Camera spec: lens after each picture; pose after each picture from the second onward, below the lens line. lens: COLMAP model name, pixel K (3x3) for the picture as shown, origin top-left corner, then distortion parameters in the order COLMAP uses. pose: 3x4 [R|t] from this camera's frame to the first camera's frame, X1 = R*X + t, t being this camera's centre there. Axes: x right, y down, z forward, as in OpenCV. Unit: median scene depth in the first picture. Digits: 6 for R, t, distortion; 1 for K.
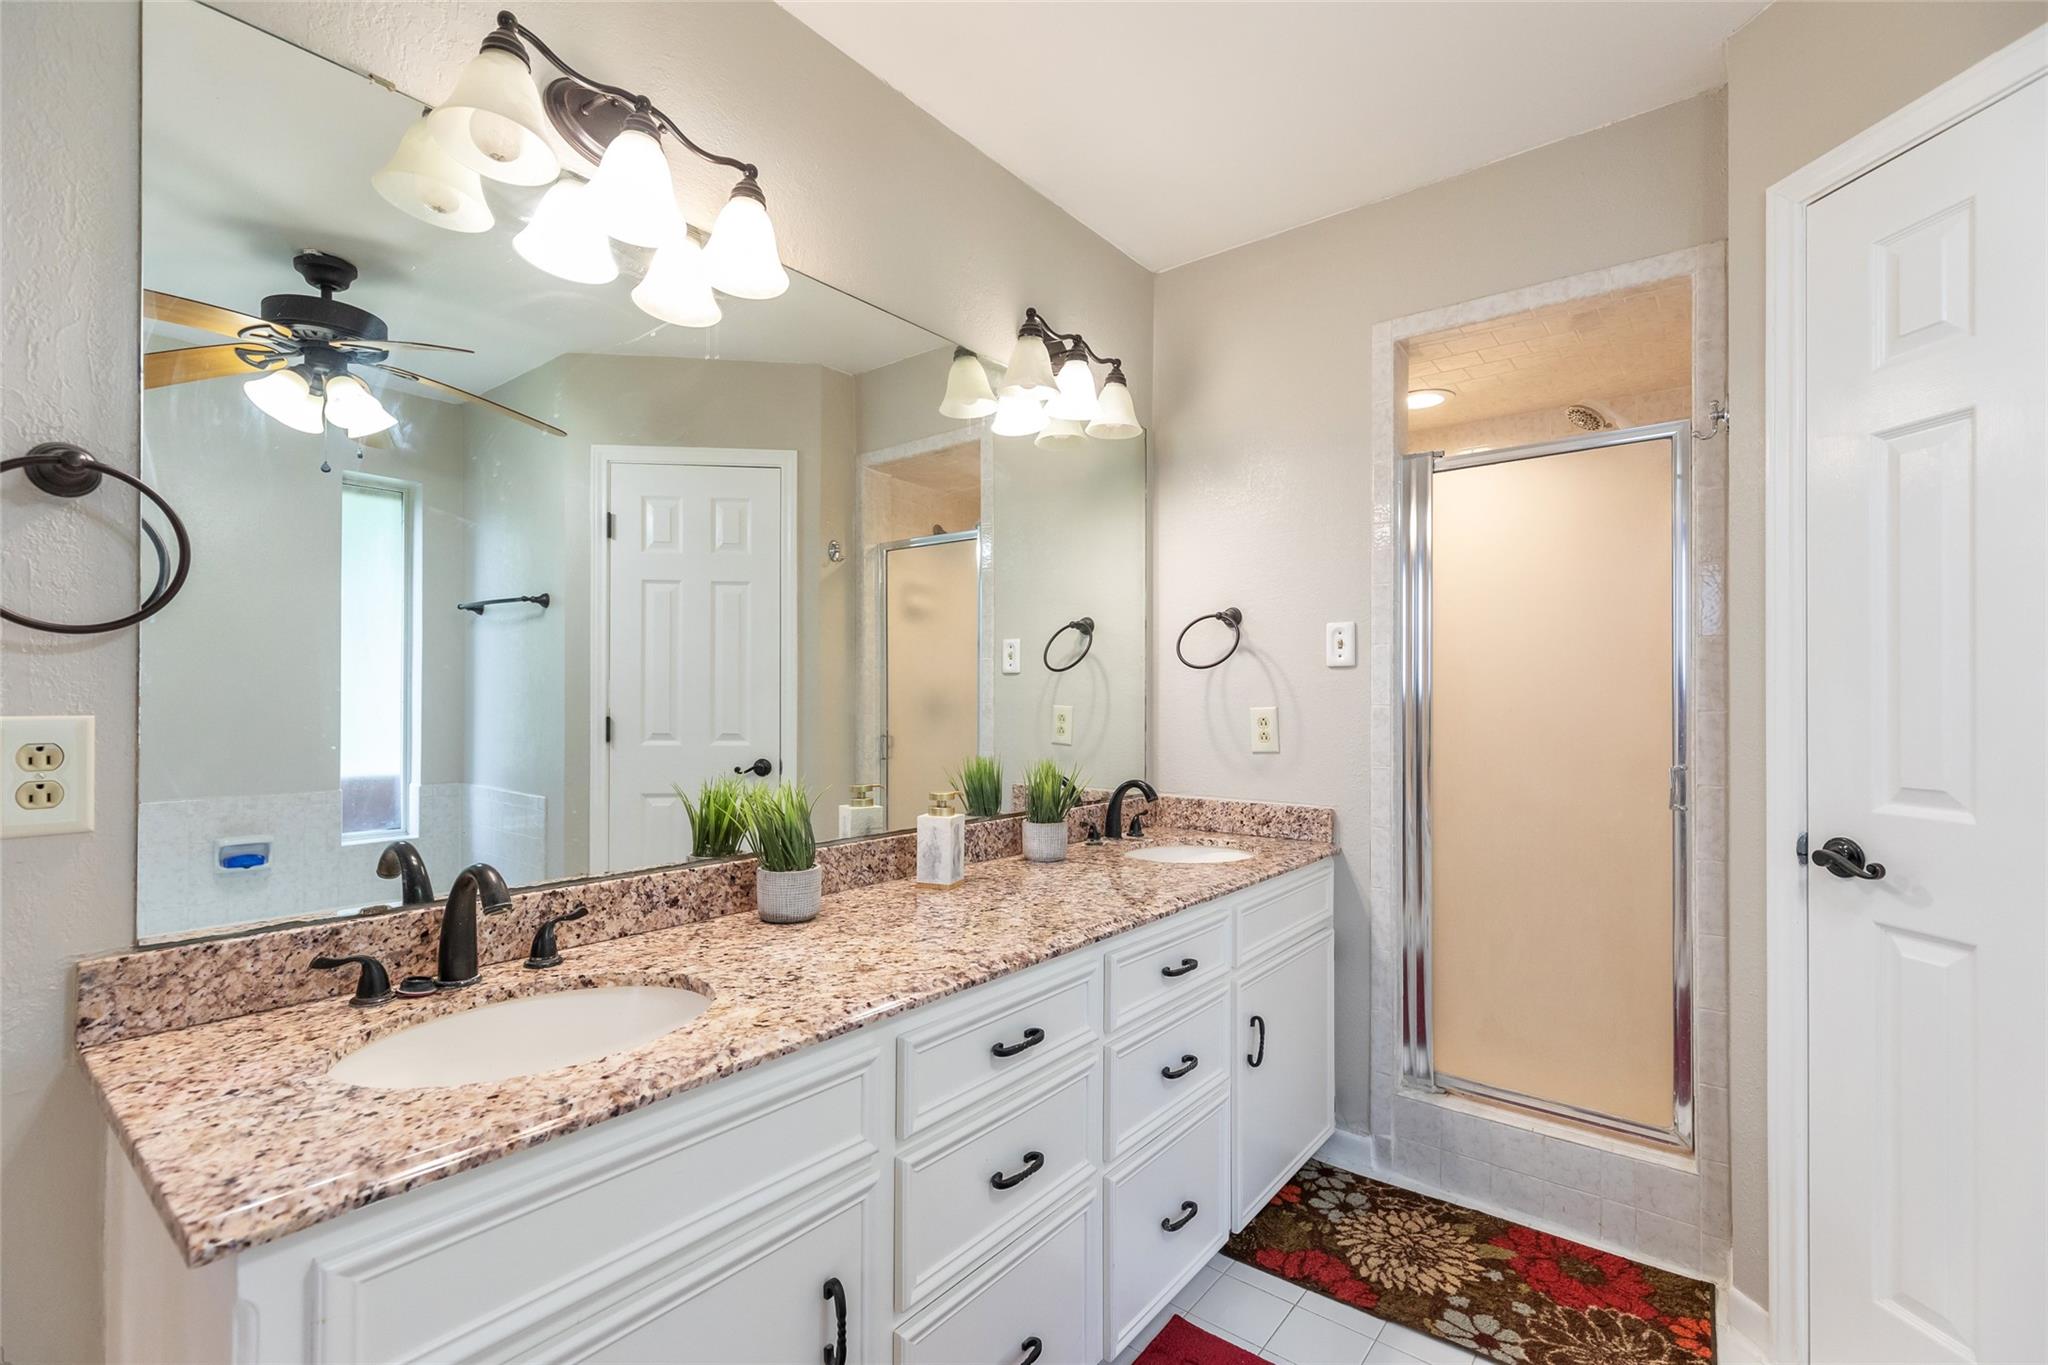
lens RADIAL K [[914.3, 0, 1021.8], [0, 914.3, 697.2], [0, 0, 1]] dist [0.005273, -0.000522]
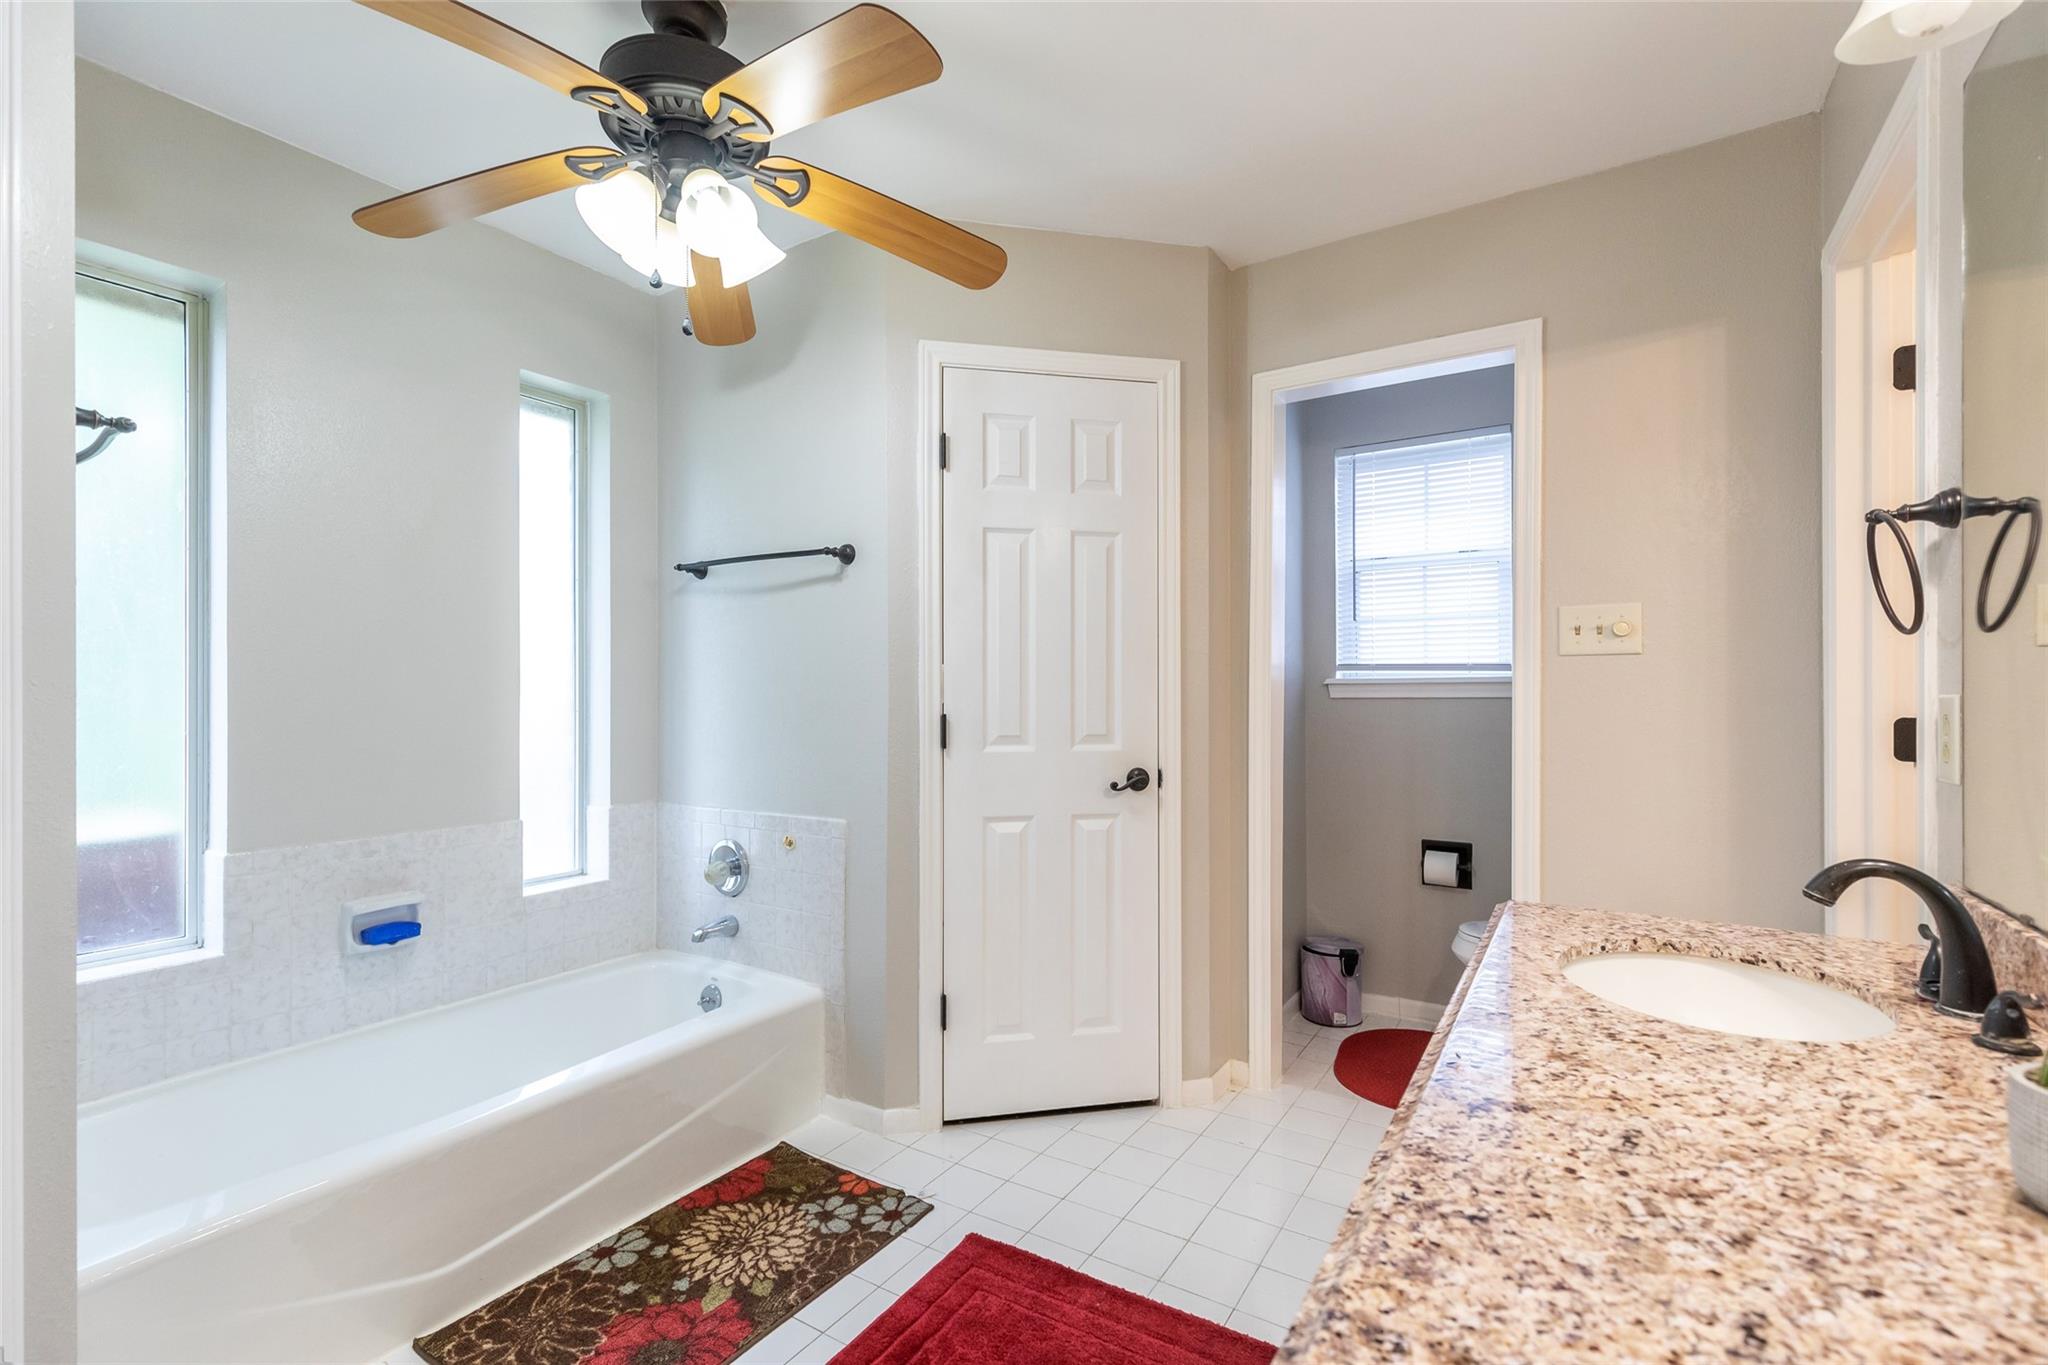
lens RADIAL K [[914.3, 0, 1021.8], [0, 914.3, 697.2], [0, 0, 1]] dist [0.005273, -0.000522]
pose [[-0.994328, -0.001336, -0.106351, 0.297971], [-0.001997, 0.999979, 0.006109, 0.013822], [0.106341, 0.006286, -0.994310, 1.525511]]
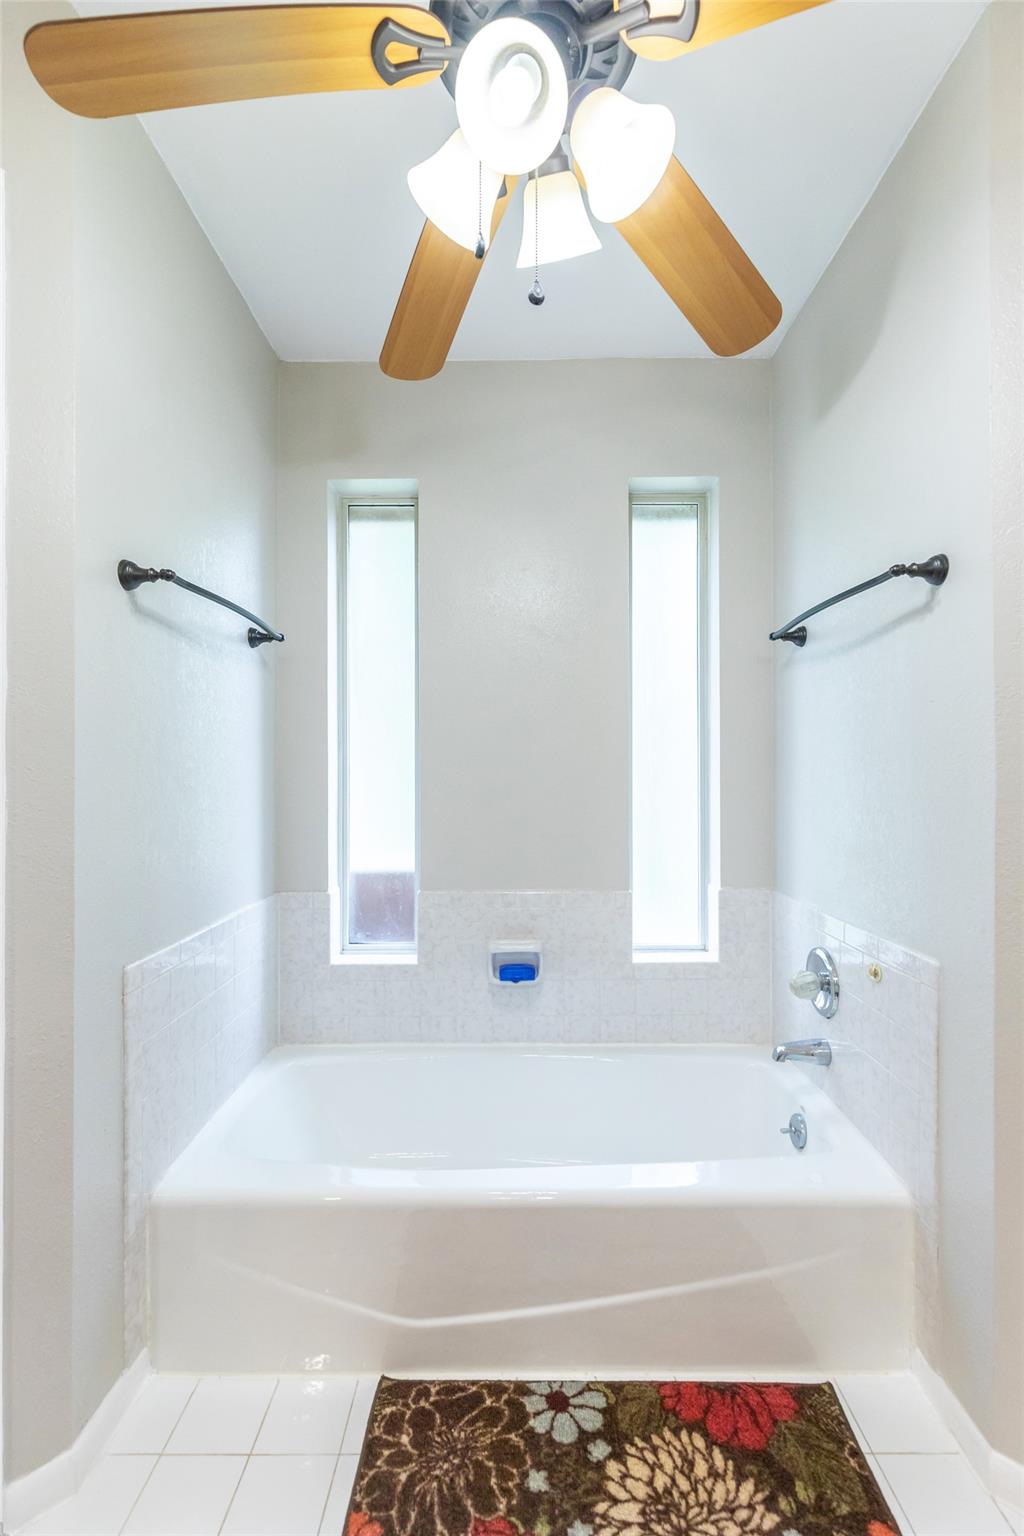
lens RADIAL K [[685.7, 0, 515.9], [0, 685.7, 771.6], [0, 0, 1]] dist [0.005273, -0.000522]
pose [[-0.621561, 0.003167, 0.783359, 0.080213], [0.000605, 0.999993, -0.003563, 0.016881], [-0.783366, -0.001741, -0.621559, 0.704694]]
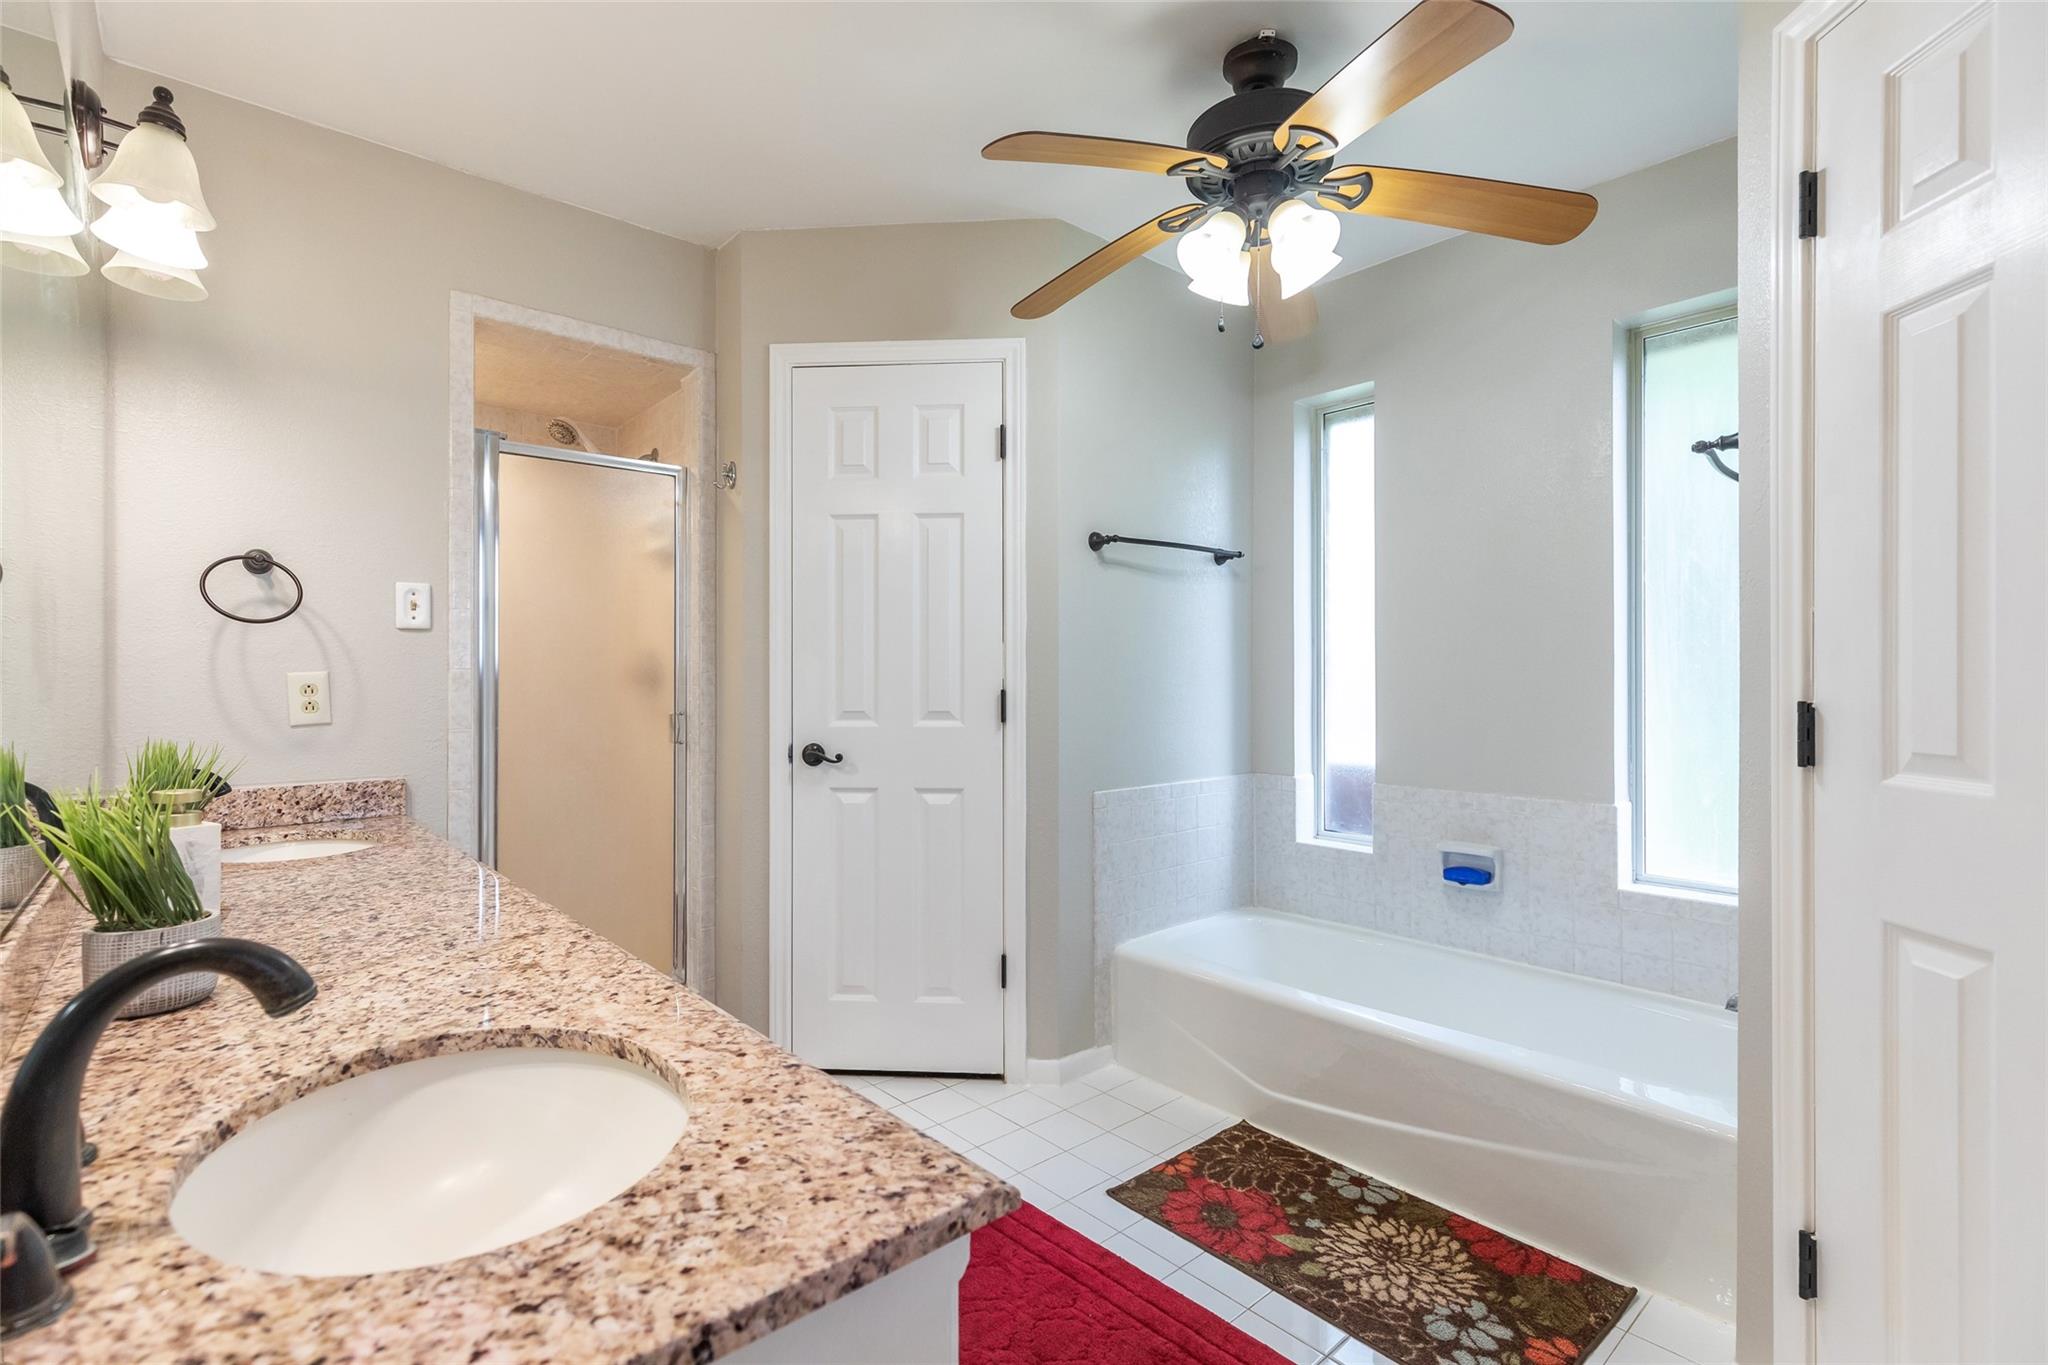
lens RADIAL K [[933.4, 0, 979.7], [0, 933.4, 679.3], [0, 0, 1]] dist [0.006626, -0.000382]
pose [[0.197476, -0.005501, 0.980292, -0.857394], [0.002701, 0.999984, 0.005067, 0.027011], [-0.980304, 0.001647, 0.197488, 0.385526]]
